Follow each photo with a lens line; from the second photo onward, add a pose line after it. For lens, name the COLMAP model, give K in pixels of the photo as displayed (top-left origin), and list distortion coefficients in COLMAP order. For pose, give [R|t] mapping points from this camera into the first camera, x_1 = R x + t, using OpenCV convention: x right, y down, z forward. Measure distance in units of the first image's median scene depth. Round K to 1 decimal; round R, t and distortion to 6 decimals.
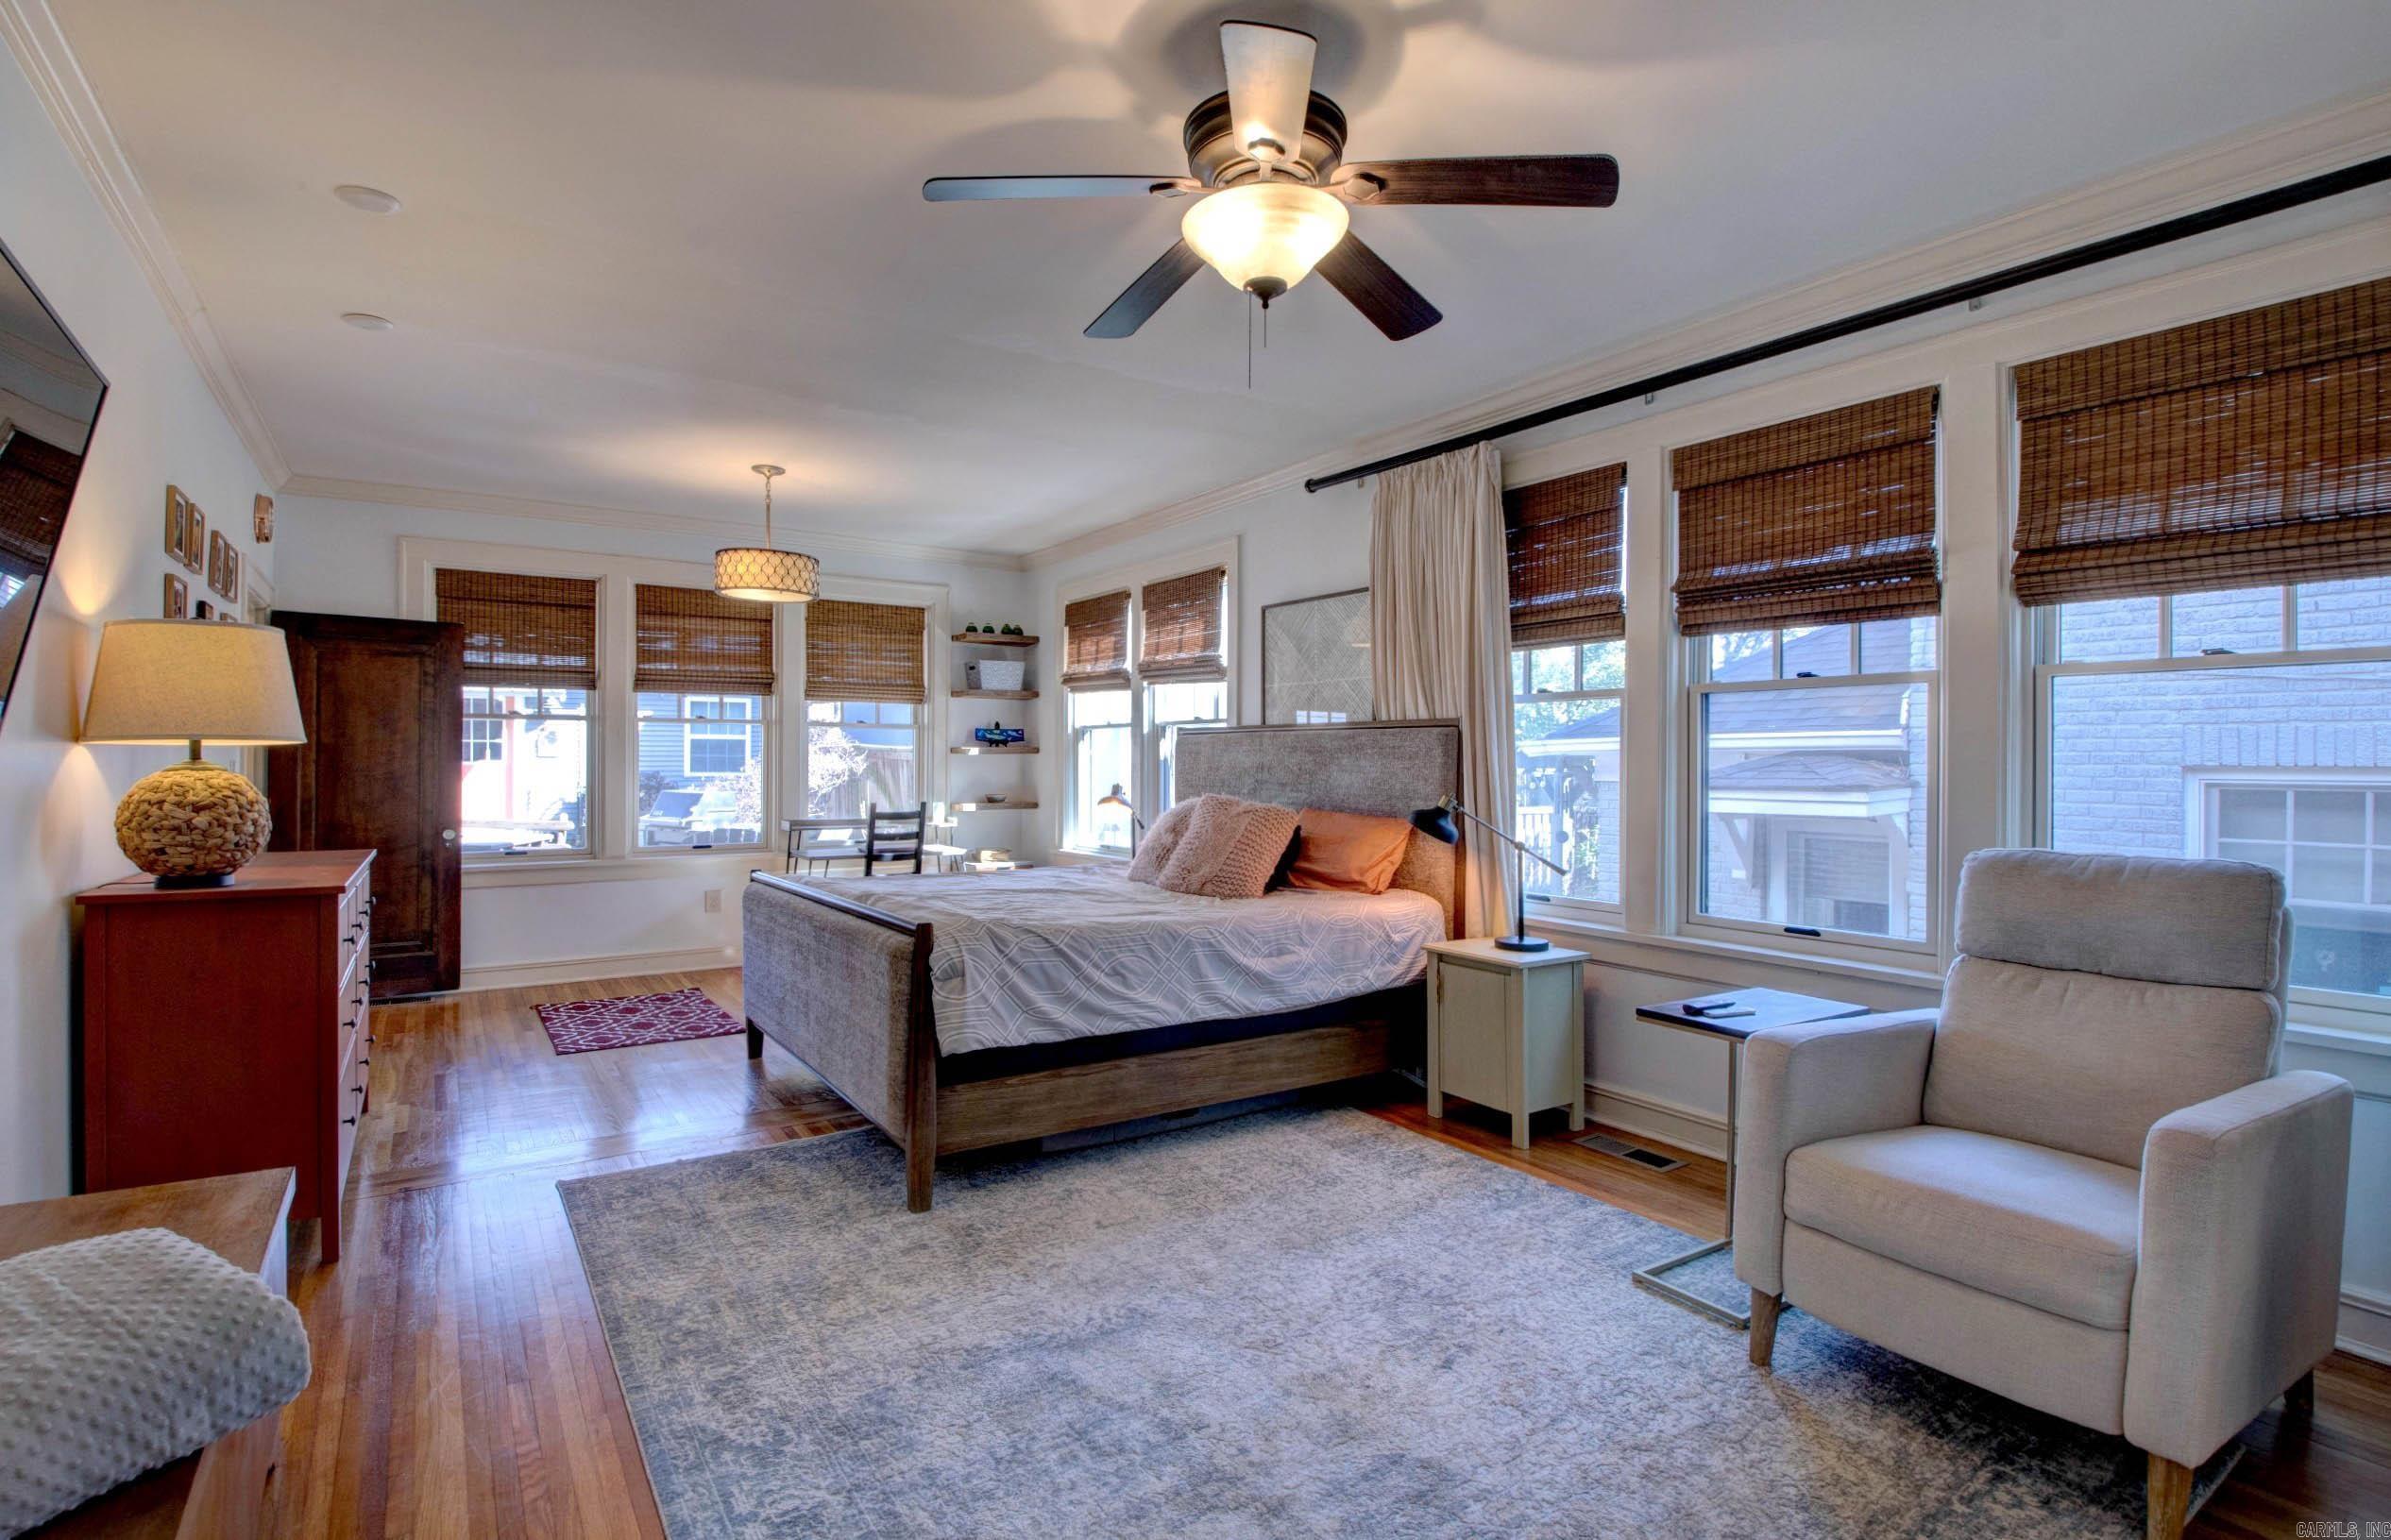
lens RADIAL K [[1112.3, 0, 1184.7], [0, 1112.3, 758.7], [0, 0, 1]] dist [0.023232, -0.030801]
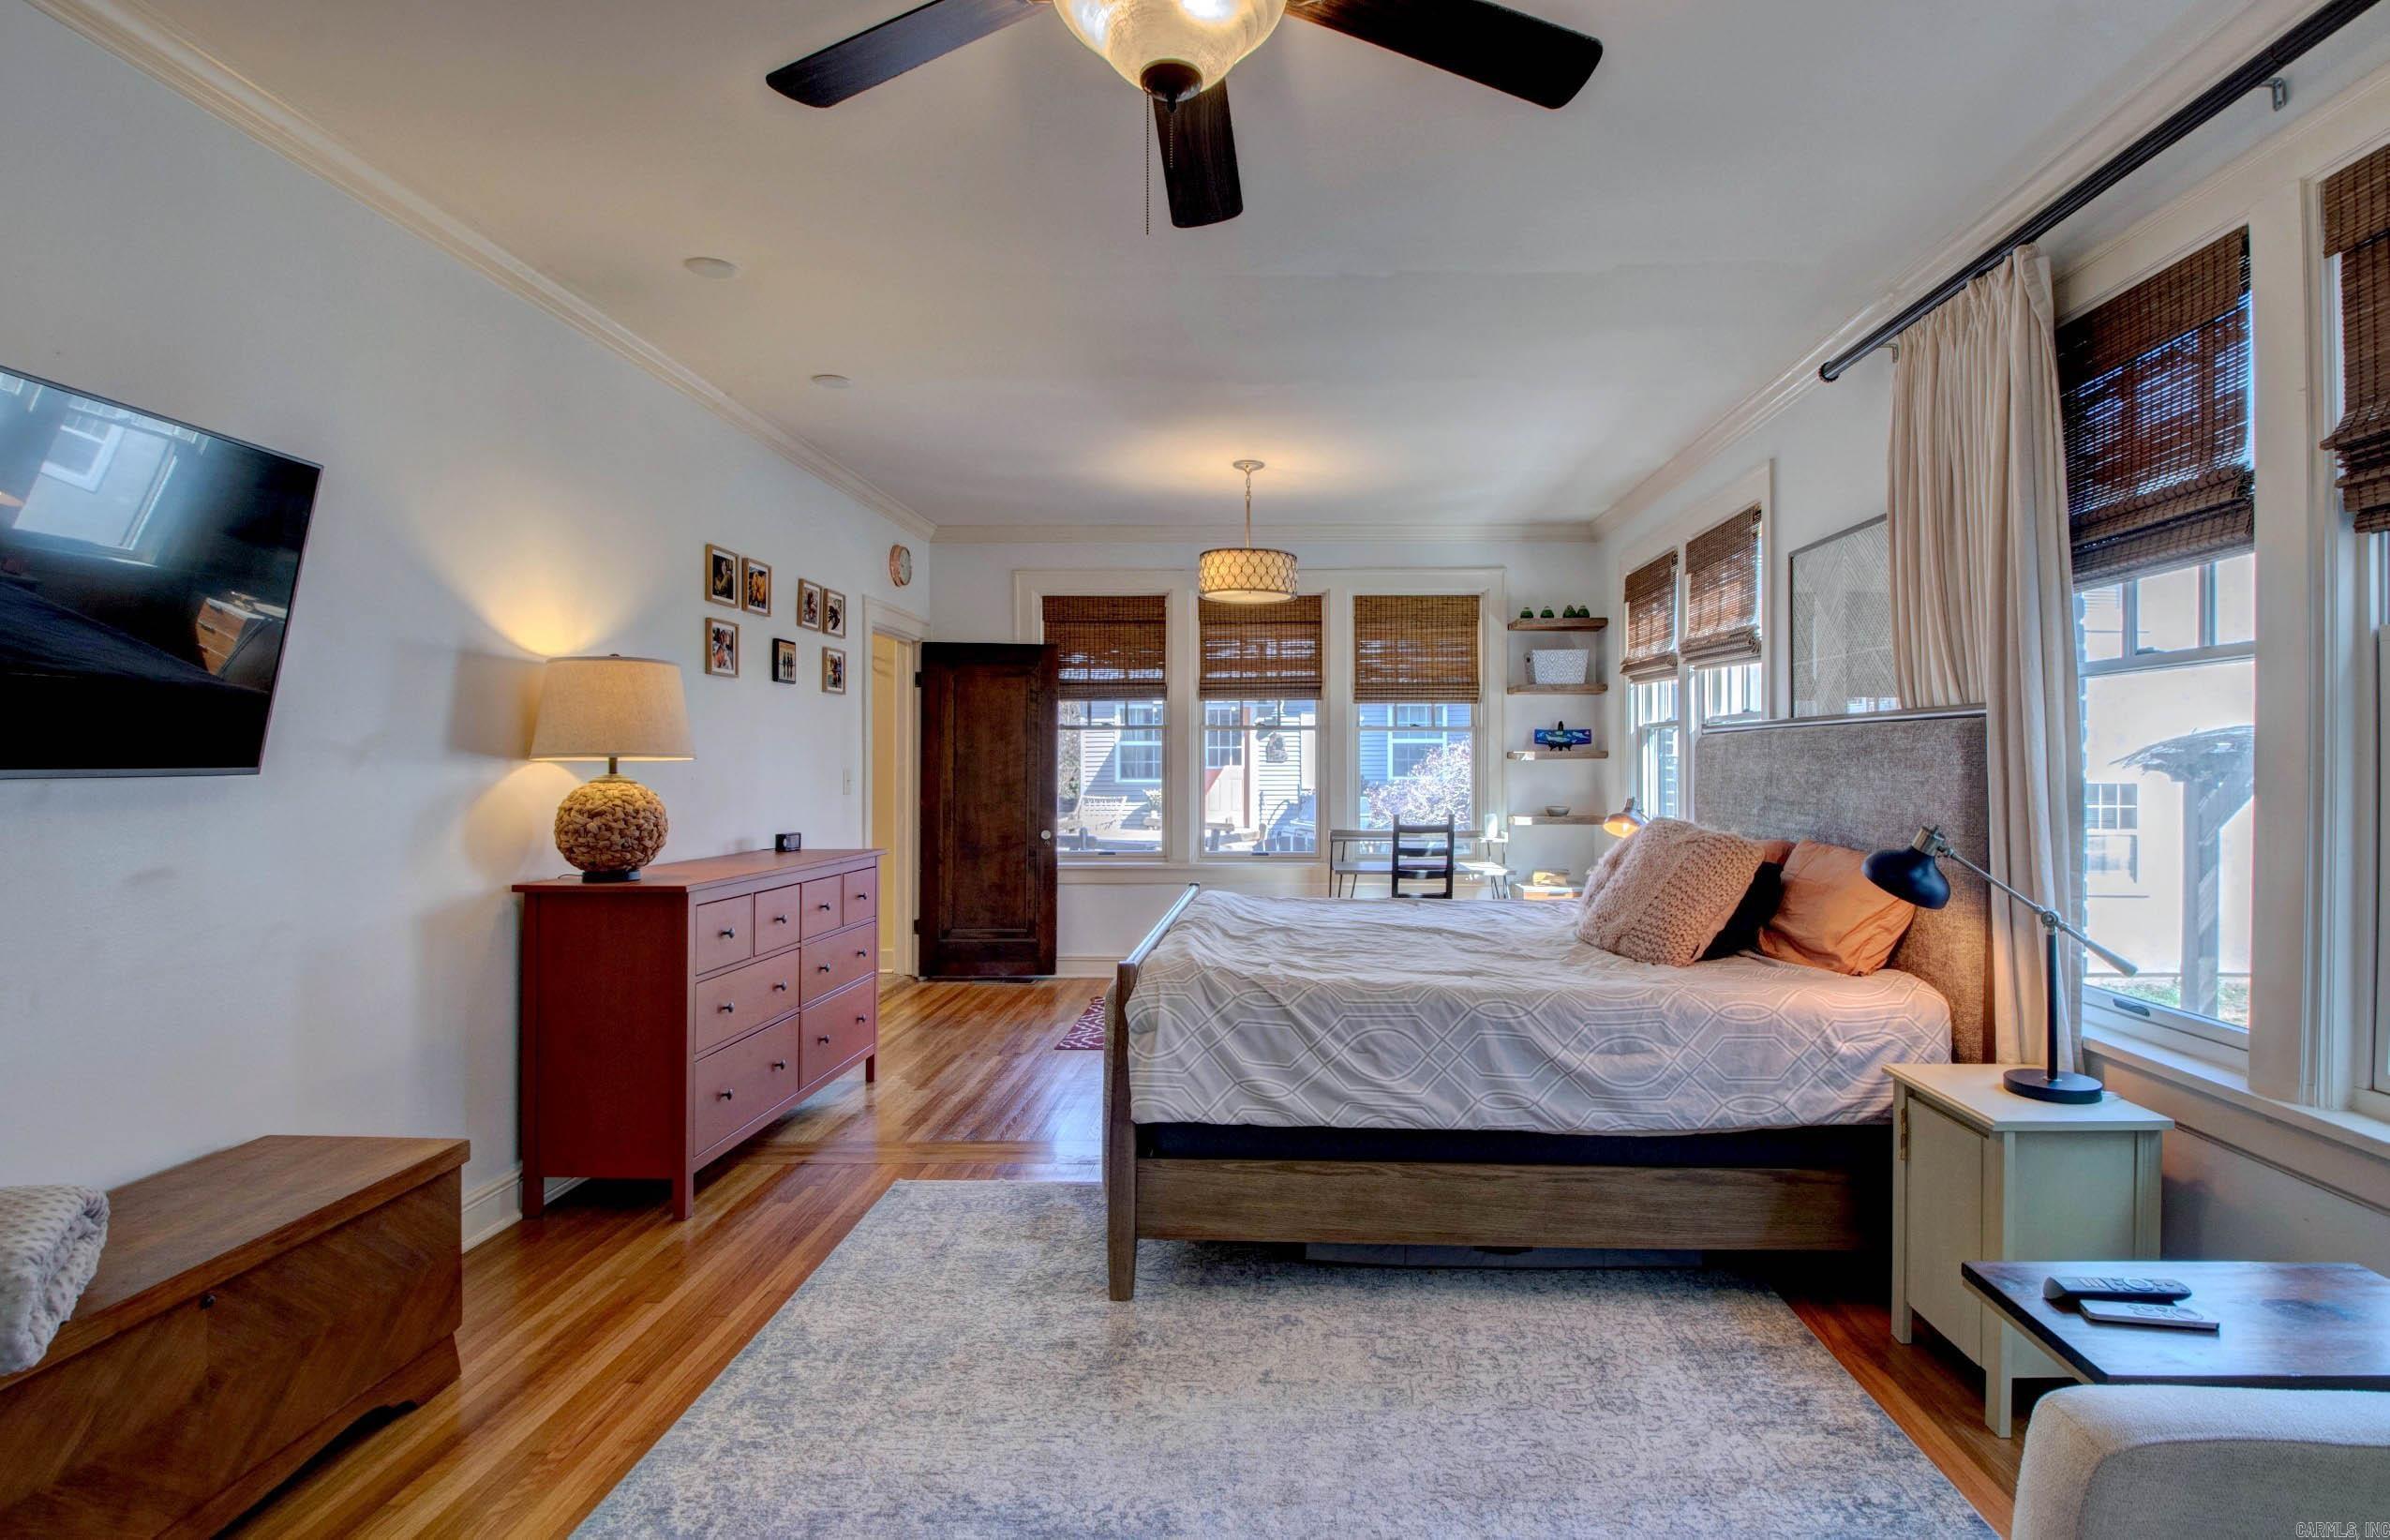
lens RADIAL K [[1183.0, 0, 1196.3], [0, 1183.0, 764.6], [0, 0, 1]] dist [0.028022, -0.039162]
pose [[0.830678, -0.003642, -0.556741, 0.255987], [0.004904, 0.999988, 0.000777, -0.005036], [0.556731, -0.003376, 0.830686, 0.218014]]
